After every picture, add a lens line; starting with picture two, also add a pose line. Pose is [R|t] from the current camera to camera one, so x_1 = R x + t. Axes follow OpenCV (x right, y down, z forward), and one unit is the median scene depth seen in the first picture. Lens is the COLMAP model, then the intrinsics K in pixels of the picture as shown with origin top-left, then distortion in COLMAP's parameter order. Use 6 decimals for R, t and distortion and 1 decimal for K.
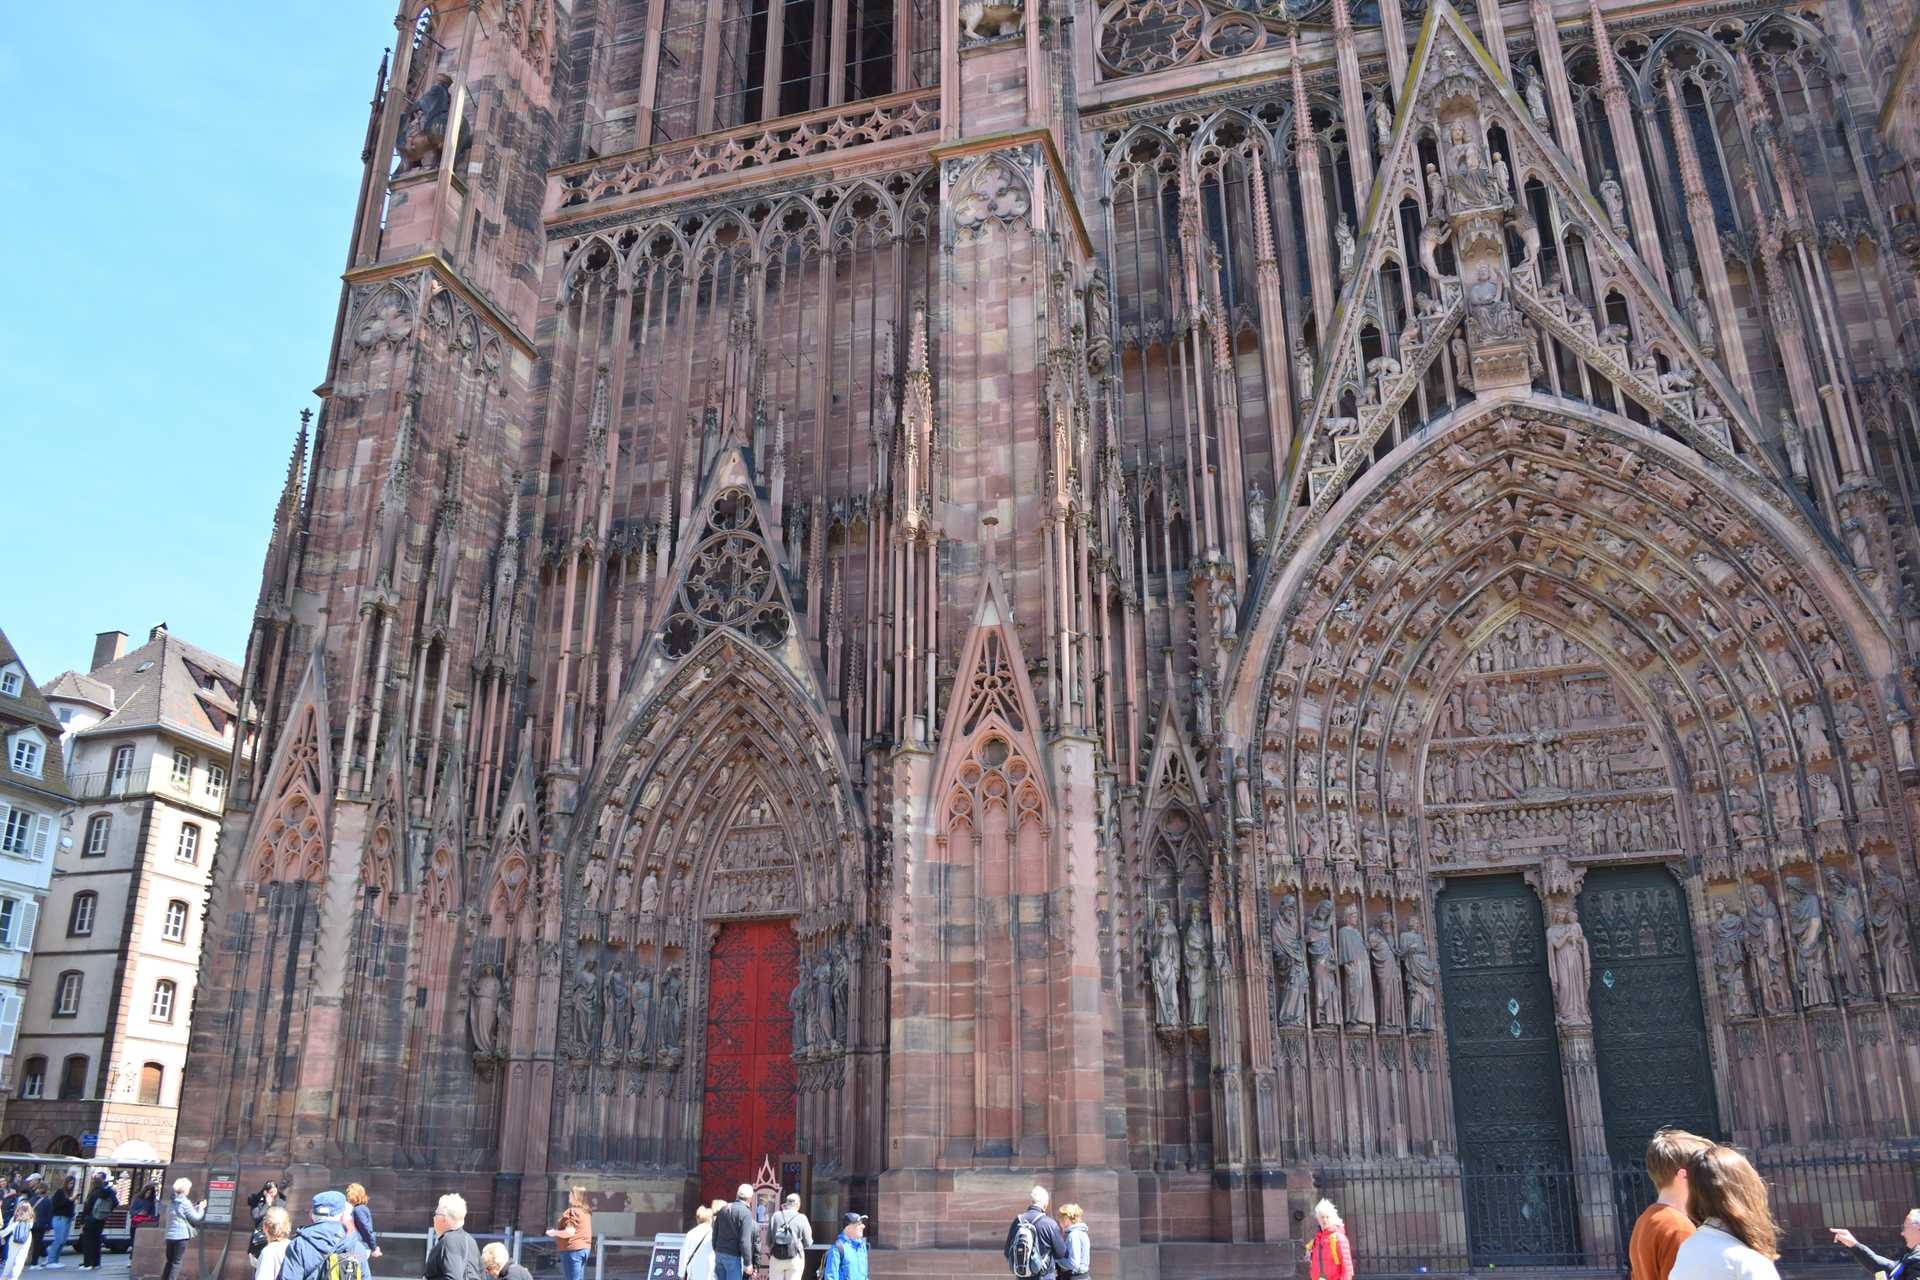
lens RADIAL K [[1505.9, 0, 958.1], [0, 1505.9, 648.7], [0, 0, 1]] dist [-0.101085, 0.023598]
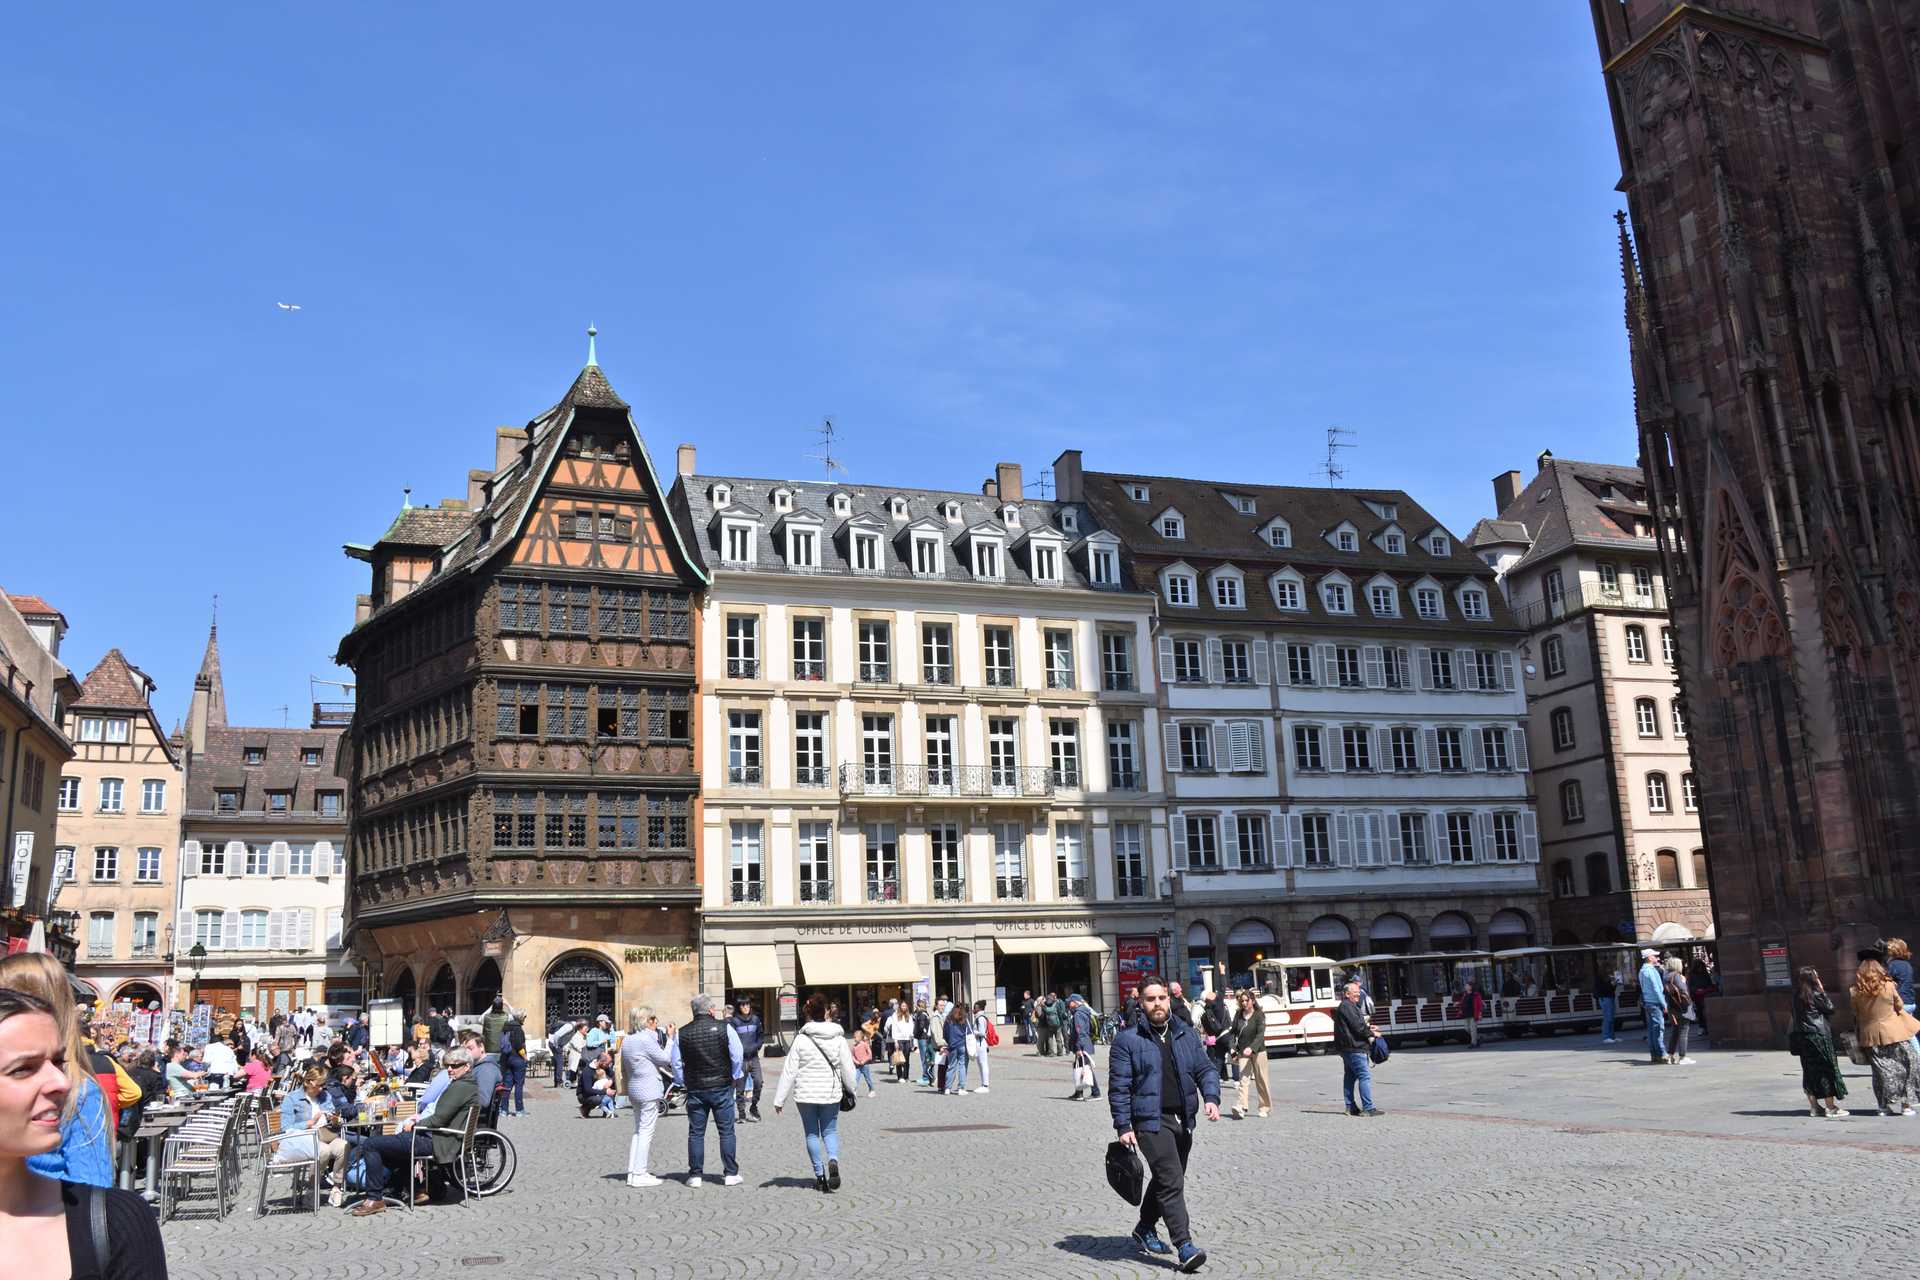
lens RADIAL K [[1505.9, 0, 958.1], [0, 1505.9, 648.7], [0, 0, 1]] dist [-0.101085, 0.023598]
pose [[0.594609, -0.208524, -0.776504, 0.004672], [0.318193, 0.947963, -0.010911, -0.012061], [0.738373, -0.240590, 0.630018, -0.037459]]
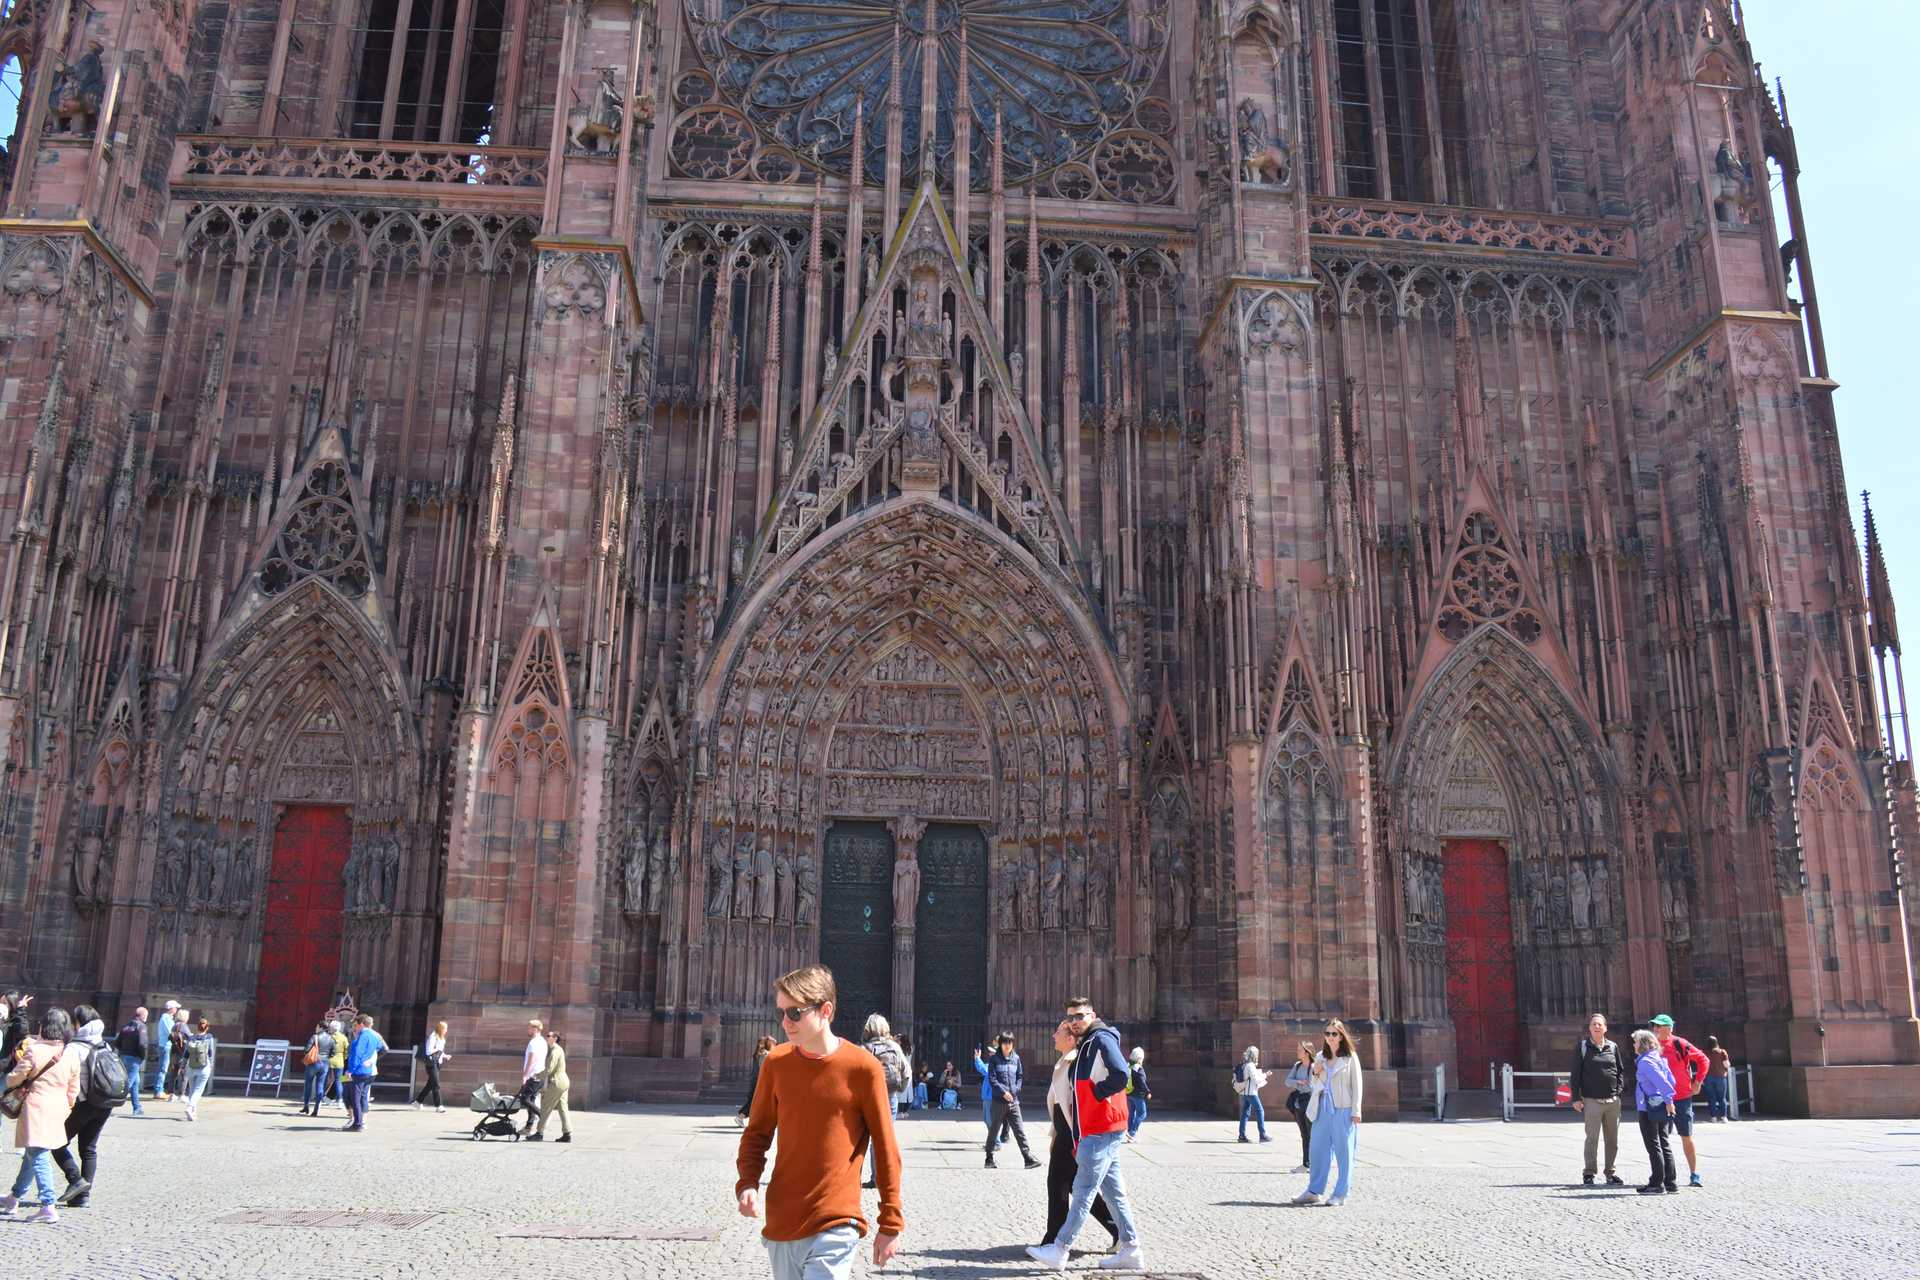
lens RADIAL K [[1517.3, 0, 957.3], [0, 1517.3, 658.7], [0, 0, 1]] dist [-0.095332, 0.017364]
pose [[0.928448, 0.107259, 0.355640, -0.094297], [-0.144998, 0.986100, 0.081136, -0.127559], [-0.341994, -0.126898, 0.931095, -0.364326]]
